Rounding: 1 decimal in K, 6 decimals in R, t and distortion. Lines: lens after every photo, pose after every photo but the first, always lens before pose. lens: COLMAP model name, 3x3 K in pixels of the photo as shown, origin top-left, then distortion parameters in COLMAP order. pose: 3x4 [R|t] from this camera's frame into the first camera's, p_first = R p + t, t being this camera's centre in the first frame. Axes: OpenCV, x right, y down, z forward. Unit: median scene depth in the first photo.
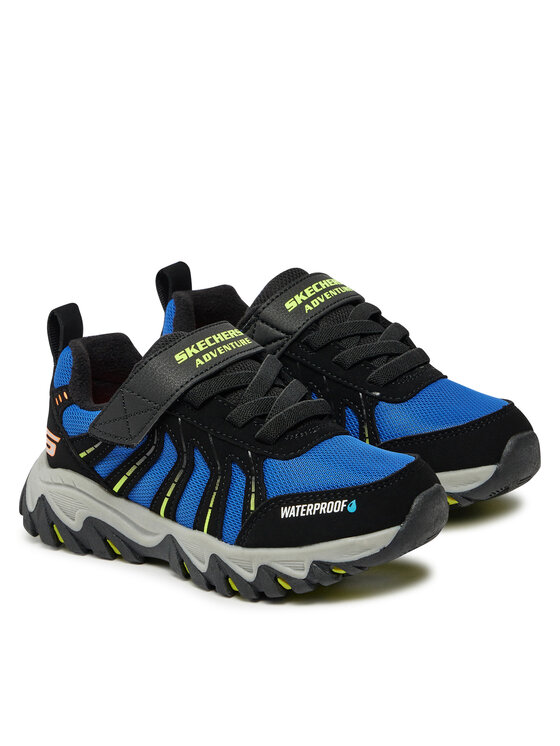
lens RADIAL K [[2200.1, 0, 280.3], [0, 2200.1, 372.9], [0, 0, 1]] dist [0.036969, 0.000000]
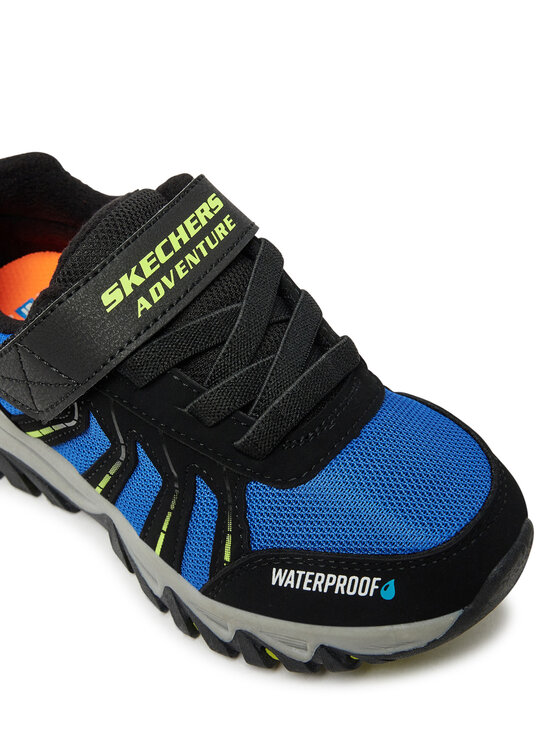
lens RADIAL K [[1256.9, 0, 279.5], [0, 1256.9, 374.1], [0, 0, 1]] dist [0.003386, 0.000000]
pose [[0.999578, 0.029023, -0.001513, 0.001216], [-0.024926, 0.882948, 0.468808, -0.151715], [0.014942, -0.468572, 0.883299, 0.703465]]
